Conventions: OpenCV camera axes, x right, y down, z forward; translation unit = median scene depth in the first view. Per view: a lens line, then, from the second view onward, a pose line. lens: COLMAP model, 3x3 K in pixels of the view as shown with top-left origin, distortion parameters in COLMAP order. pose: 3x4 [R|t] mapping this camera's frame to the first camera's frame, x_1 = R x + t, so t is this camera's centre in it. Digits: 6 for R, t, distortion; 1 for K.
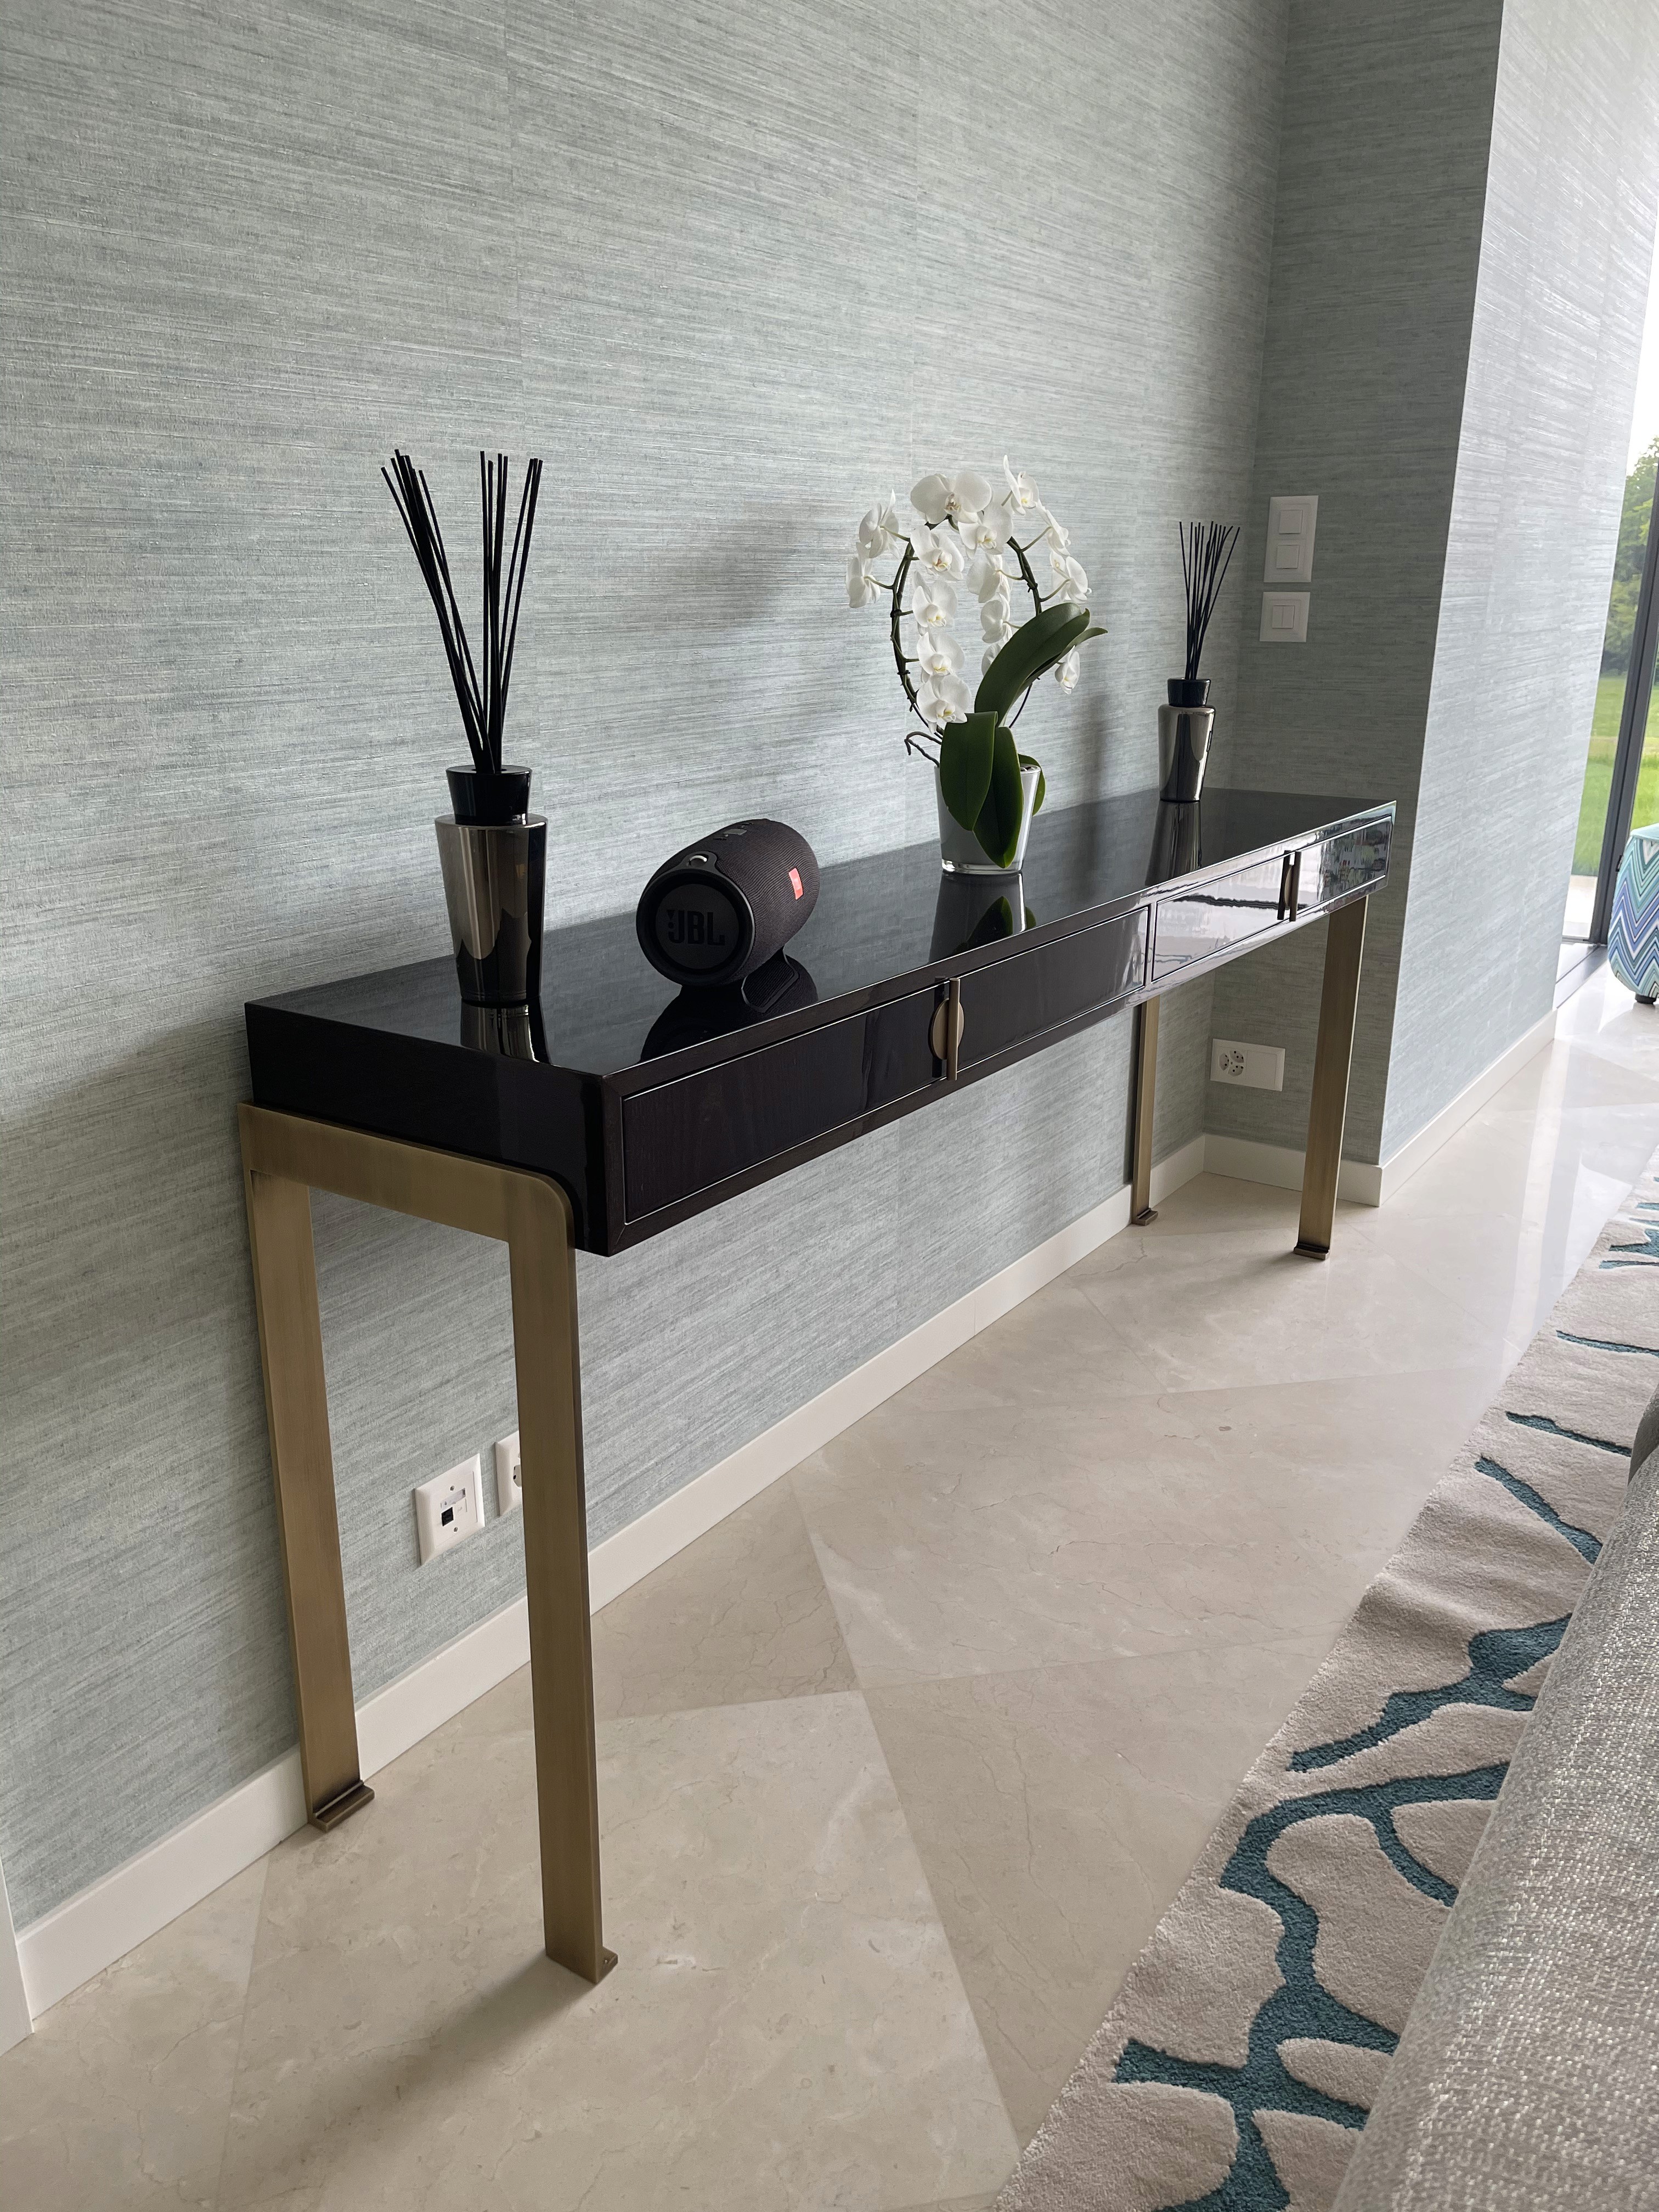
lens RADIAL K [[1670.8, 0, 836.5], [0, 1670.8, 1118.3], [0, 0, 1]] dist [0.066686, -0.091625]
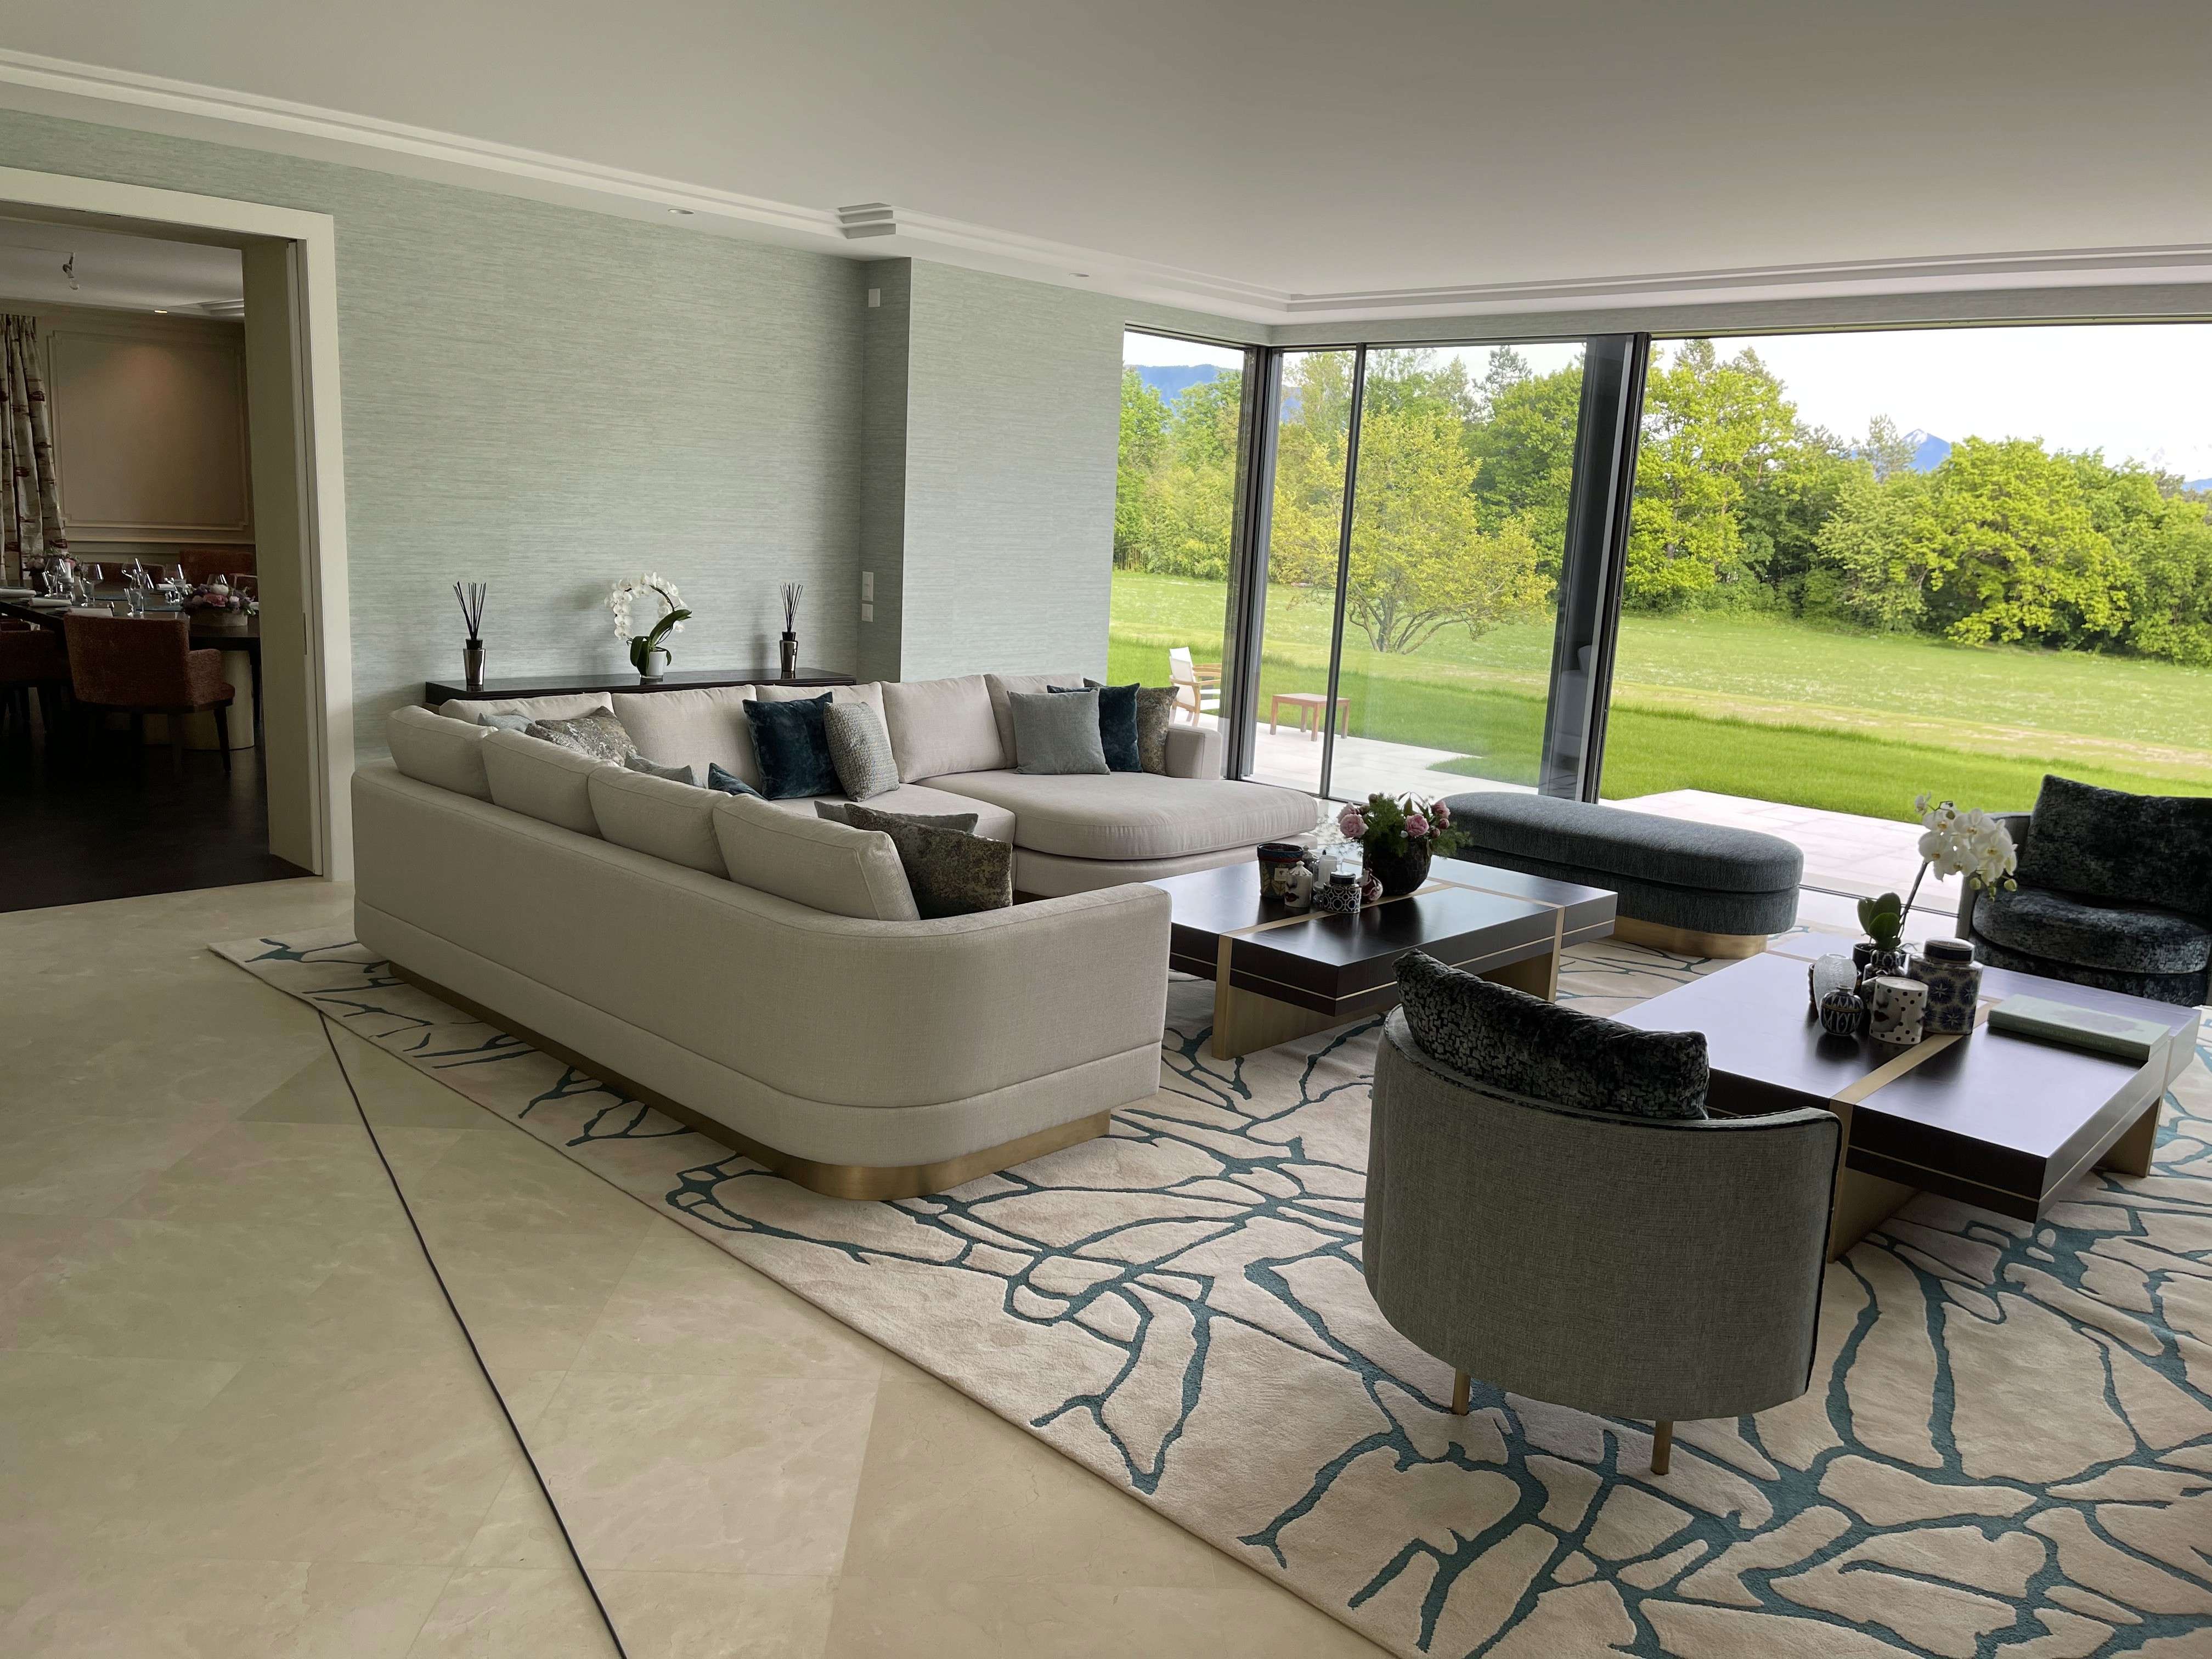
lens RADIAL K [[1670.8, 0, 1085.5], [0, 1670.8, 824.6], [0, 0, 1]] dist [0.066686, -0.091625]
pose [[0.982096, 0.067987, -0.175687, 1.362411], [-0.091231, 0.987594, -0.127809, 0.445236], [0.164818, 0.141548, 0.976114, -1.923752]]
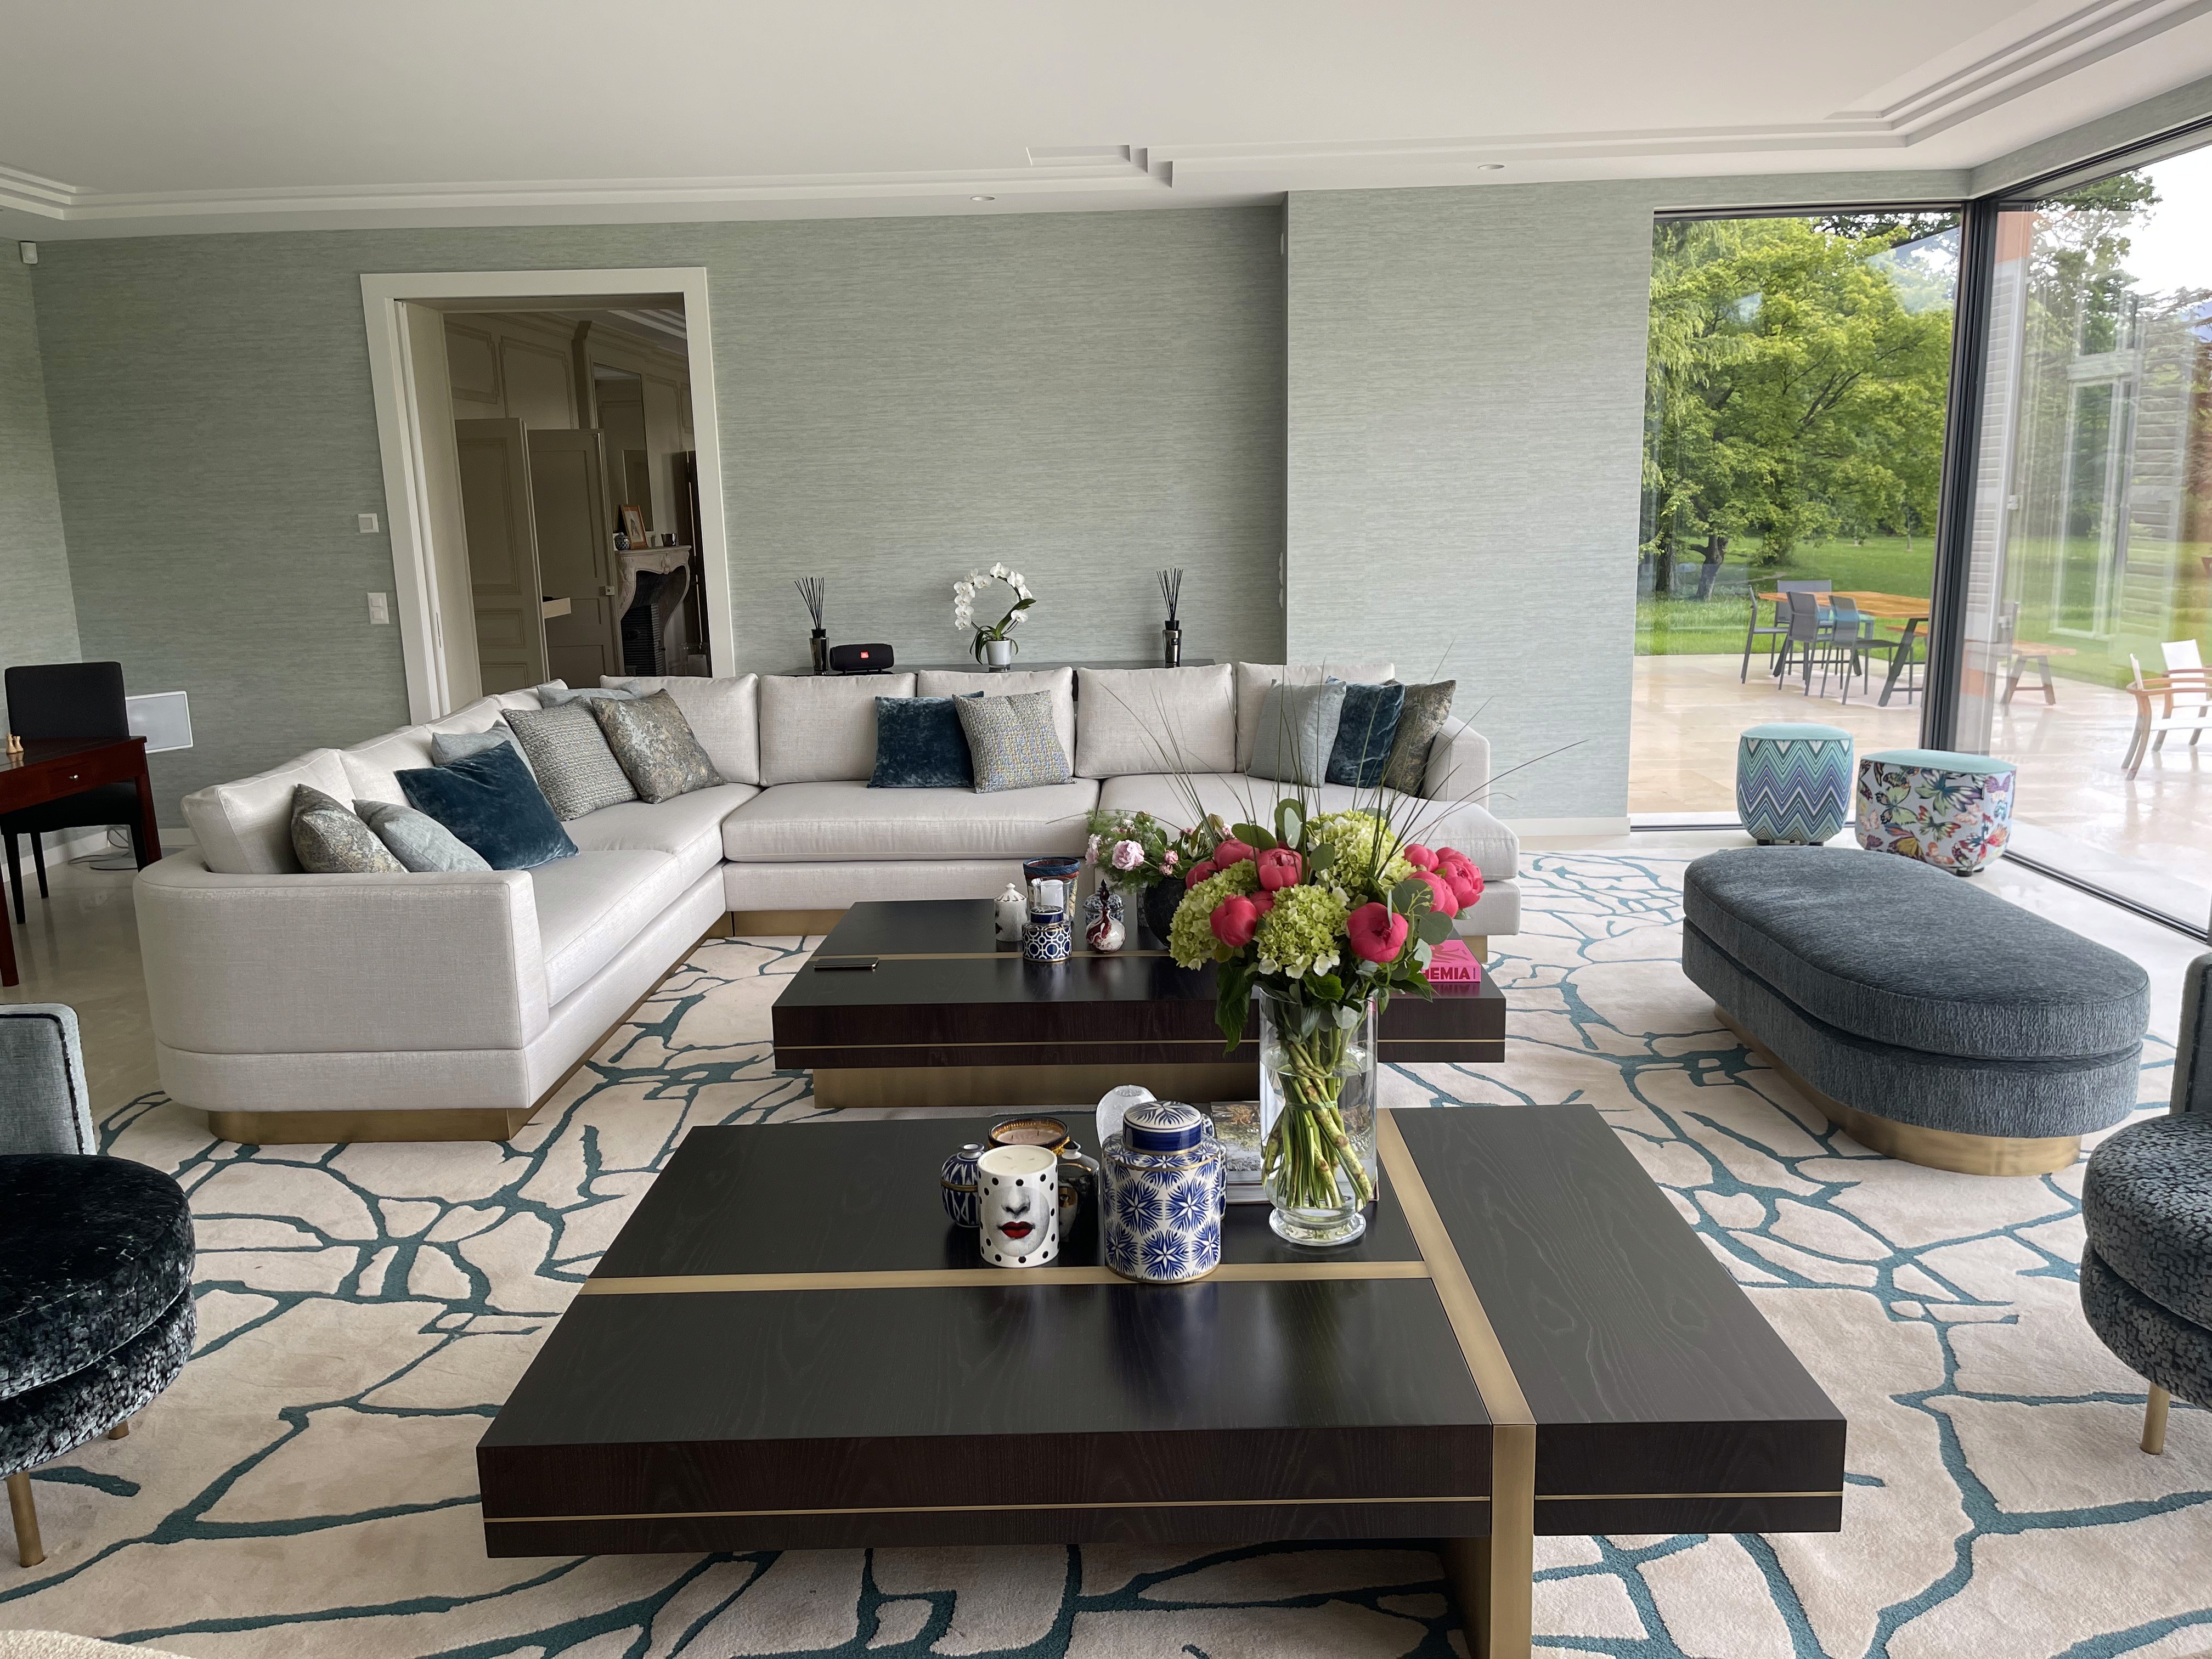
lens RADIAL K [[1670.8, 0, 1090.9], [0, 1670.8, 837.2], [0, 0, 1]] dist [0.066686, -0.091625]
pose [[0.522016, 0.137884, -0.841717, 2.728716], [-0.234902, 0.971925, 0.013533, 0.097878], [0.819951, 0.190657, 0.539750, -0.616257]]
